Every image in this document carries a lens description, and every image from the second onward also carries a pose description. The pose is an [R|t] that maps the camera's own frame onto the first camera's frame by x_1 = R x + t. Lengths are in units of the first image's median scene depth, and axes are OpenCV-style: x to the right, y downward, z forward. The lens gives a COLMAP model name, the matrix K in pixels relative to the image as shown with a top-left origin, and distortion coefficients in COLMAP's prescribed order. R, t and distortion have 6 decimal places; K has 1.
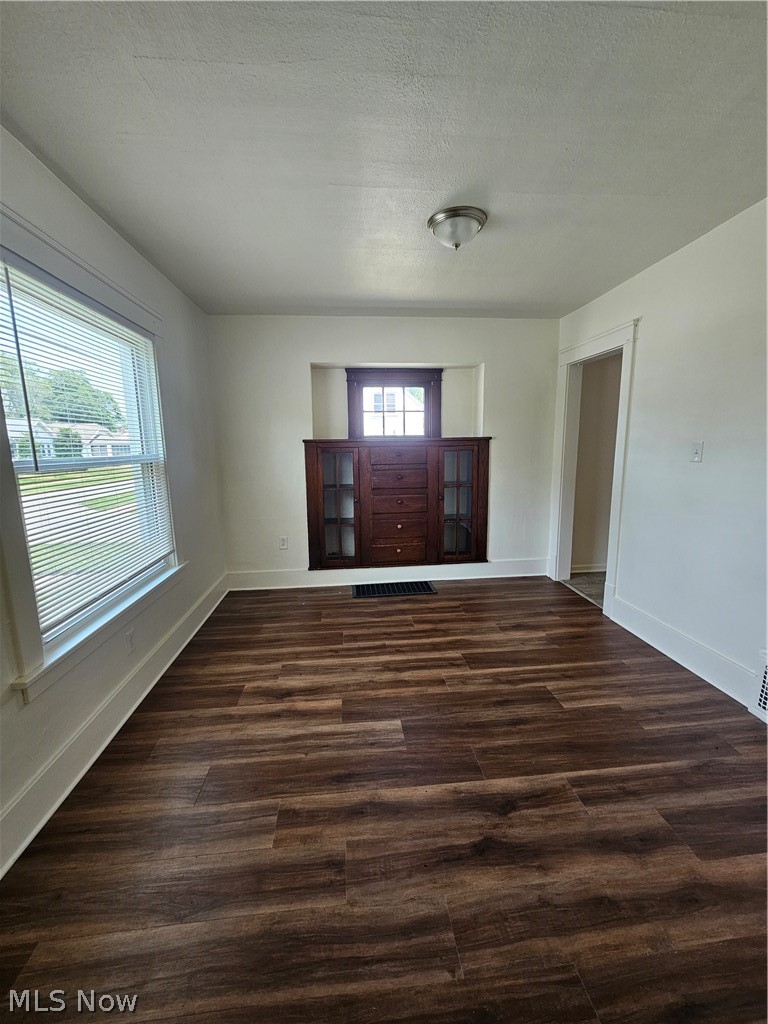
lens RADIAL K [[419.2, 0, 383.6], [0, 419.2, 512.6], [0, 0, 1]] dist [-0.001949, 0.000344]
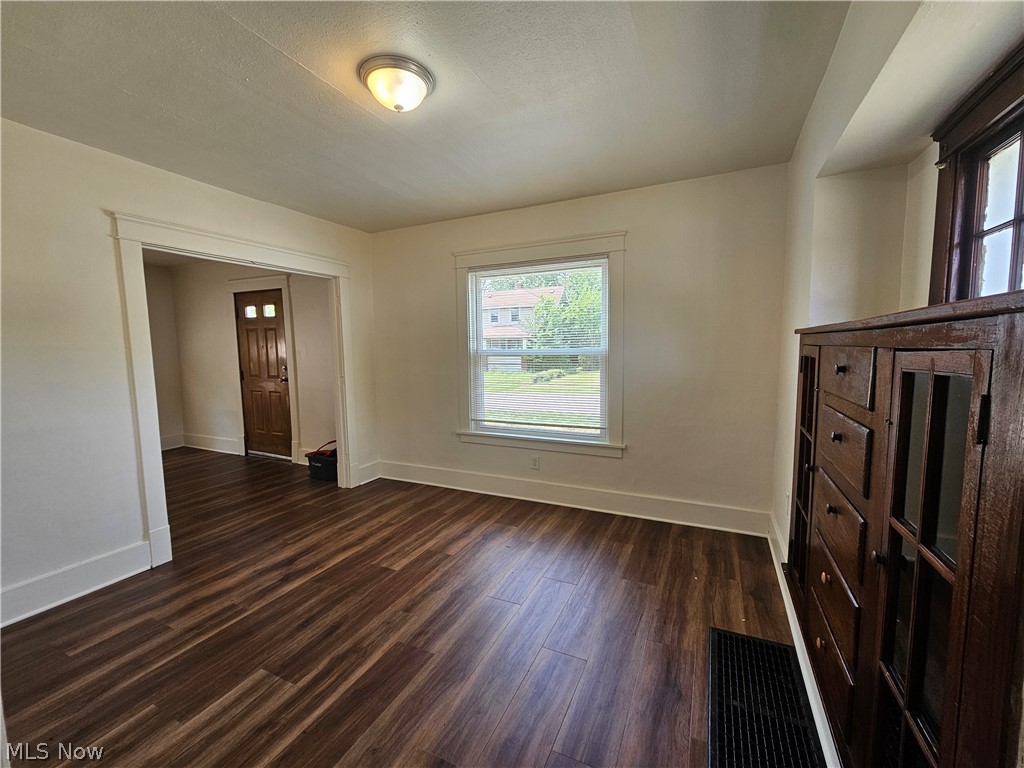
lens RADIAL K [[419.2, 0, 511.3], [0, 419.2, 384.3], [0, 0, 1]] dist [-0.001949, 0.000344]
pose [[-0.509552, 0.100416, -0.854560, 0.884448], [-0.116201, 0.976037, 0.183979, -0.303082], [0.852557, 0.193048, -0.485673, 1.827101]]
